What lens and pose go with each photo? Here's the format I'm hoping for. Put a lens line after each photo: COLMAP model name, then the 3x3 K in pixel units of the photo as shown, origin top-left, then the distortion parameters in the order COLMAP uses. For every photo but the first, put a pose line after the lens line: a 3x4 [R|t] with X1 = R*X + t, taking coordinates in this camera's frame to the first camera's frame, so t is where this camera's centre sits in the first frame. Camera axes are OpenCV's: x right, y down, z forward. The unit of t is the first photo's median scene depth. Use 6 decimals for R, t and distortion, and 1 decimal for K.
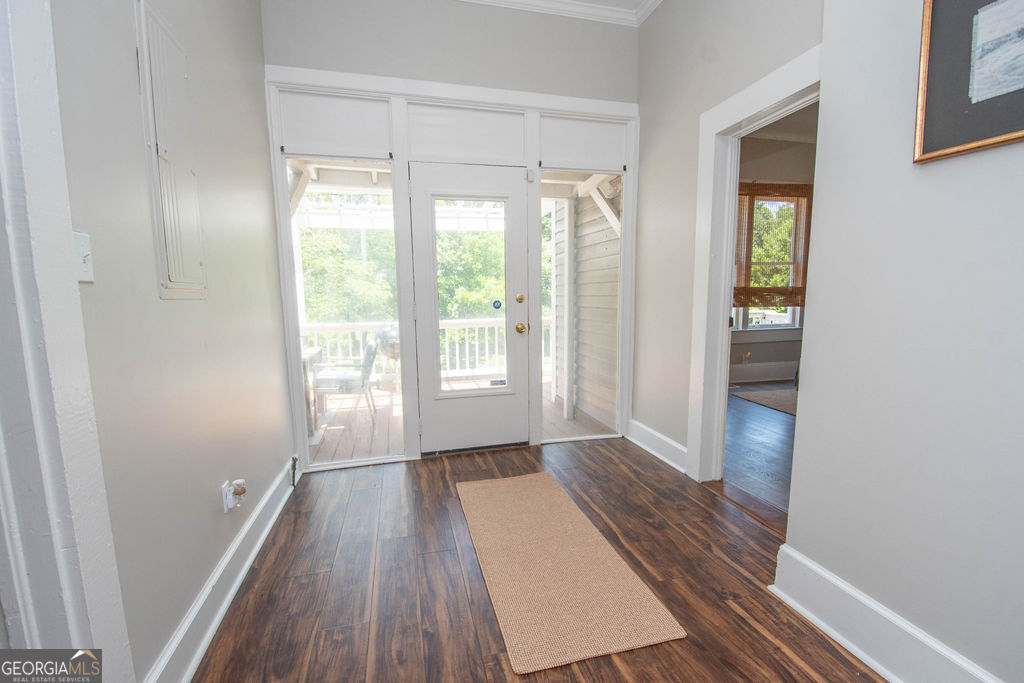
lens RADIAL K [[454.7, 0, 512.4], [0, 454.7, 359.4], [0, 0, 1]] dist [-0.005317, -0.005799]
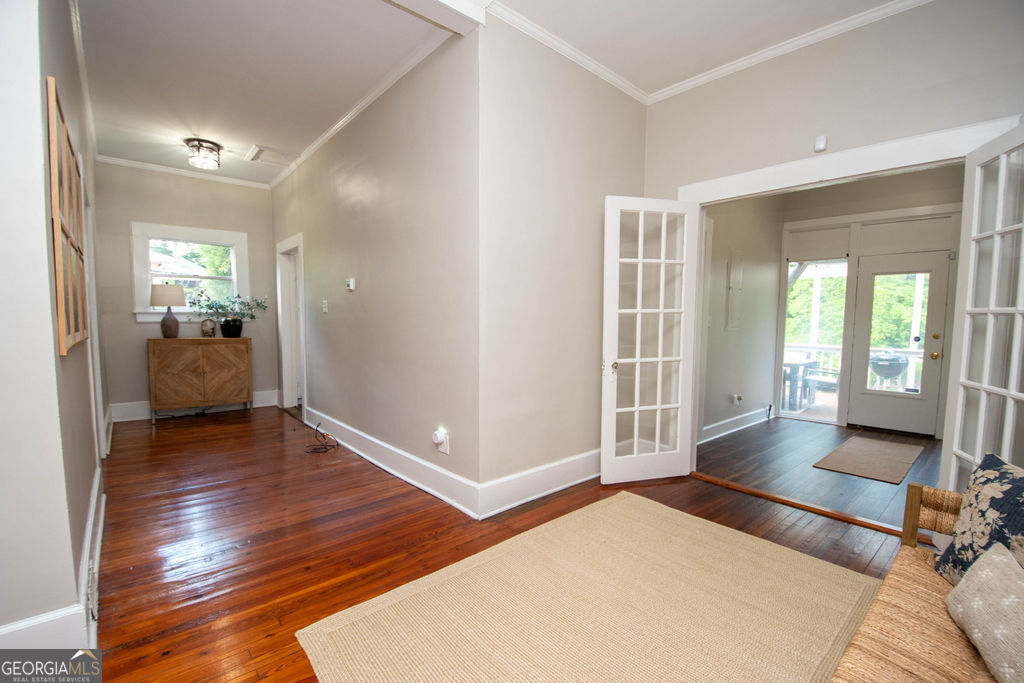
lens RADIAL K [[454.7, 0, 514.6], [0, 454.7, 351.8], [0, 0, 1]] dist [-0.005317, -0.005799]
pose [[0.454815, 0.088272, -0.886200, 0.708134], [-0.141537, 0.989593, 0.025931, 0.074869], [0.879267, 0.113637, 0.462576, -0.901138]]
